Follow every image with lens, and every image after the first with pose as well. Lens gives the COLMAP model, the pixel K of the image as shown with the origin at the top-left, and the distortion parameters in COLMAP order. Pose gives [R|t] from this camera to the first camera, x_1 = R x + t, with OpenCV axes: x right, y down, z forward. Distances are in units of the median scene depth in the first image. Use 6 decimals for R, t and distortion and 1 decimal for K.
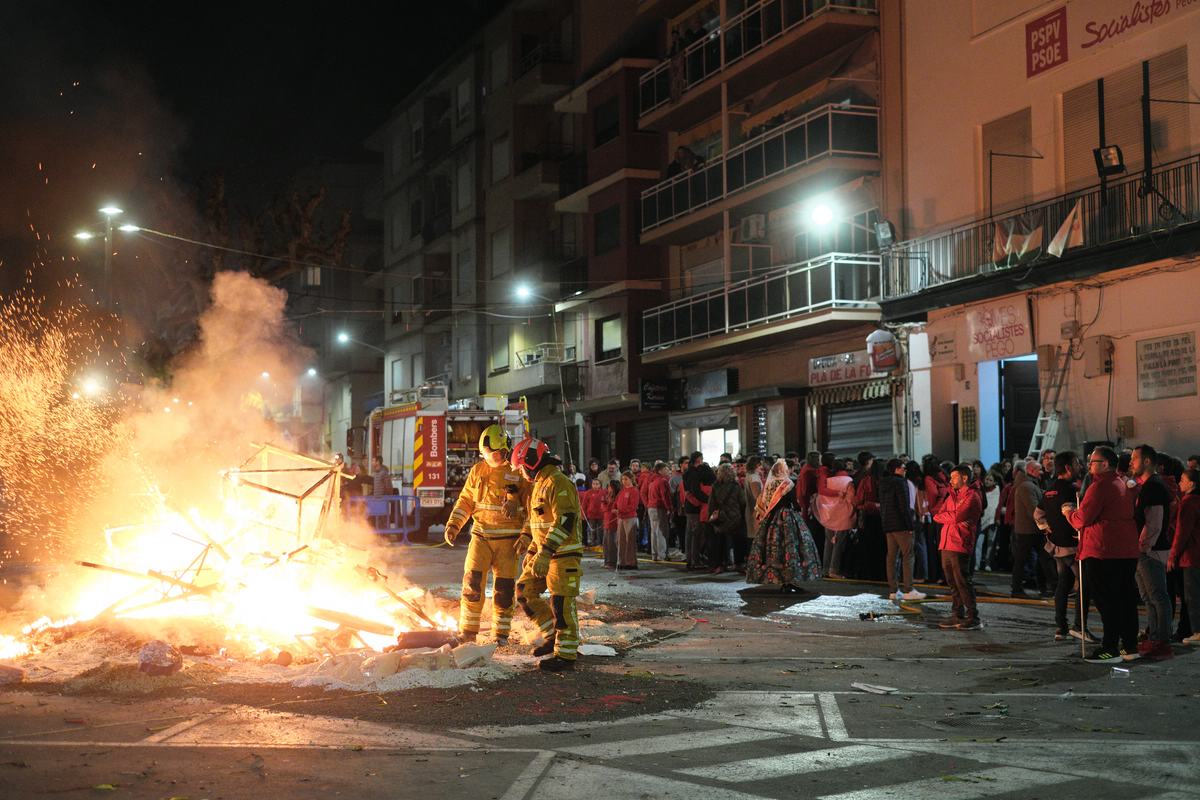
lens RADIAL K [[1874.3, 0, 600.0], [0, 1874.3, 400.0], [0, 0, 1]] dist [-0.027723, 0.093562]
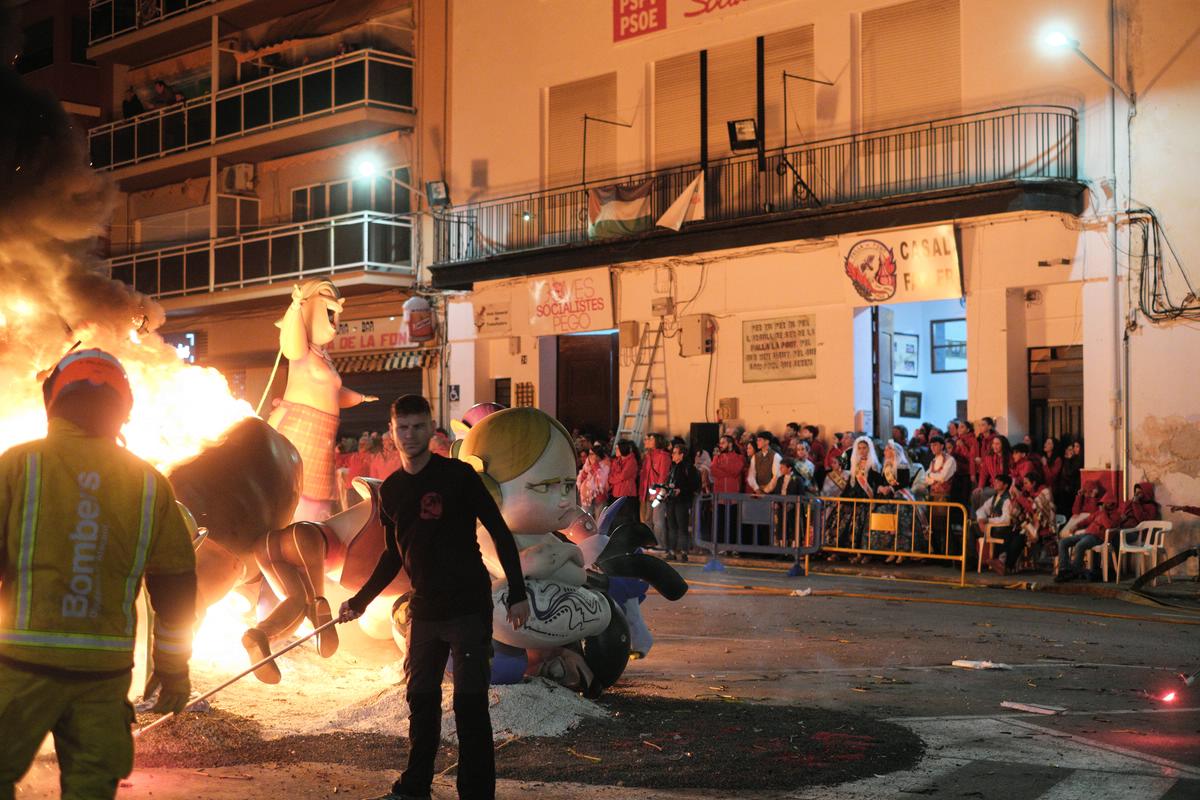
lens RADIAL K [[1874.3, 0, 600.0], [0, 1874.3, 400.0], [0, 0, 1]] dist [-0.027723, 0.093562]
pose [[0.914435, 0.028442, 0.403732, -0.149340], [-0.034097, 0.999395, 0.006821, 0.004737], [-0.403293, -0.020003, 0.914852, 0.111294]]
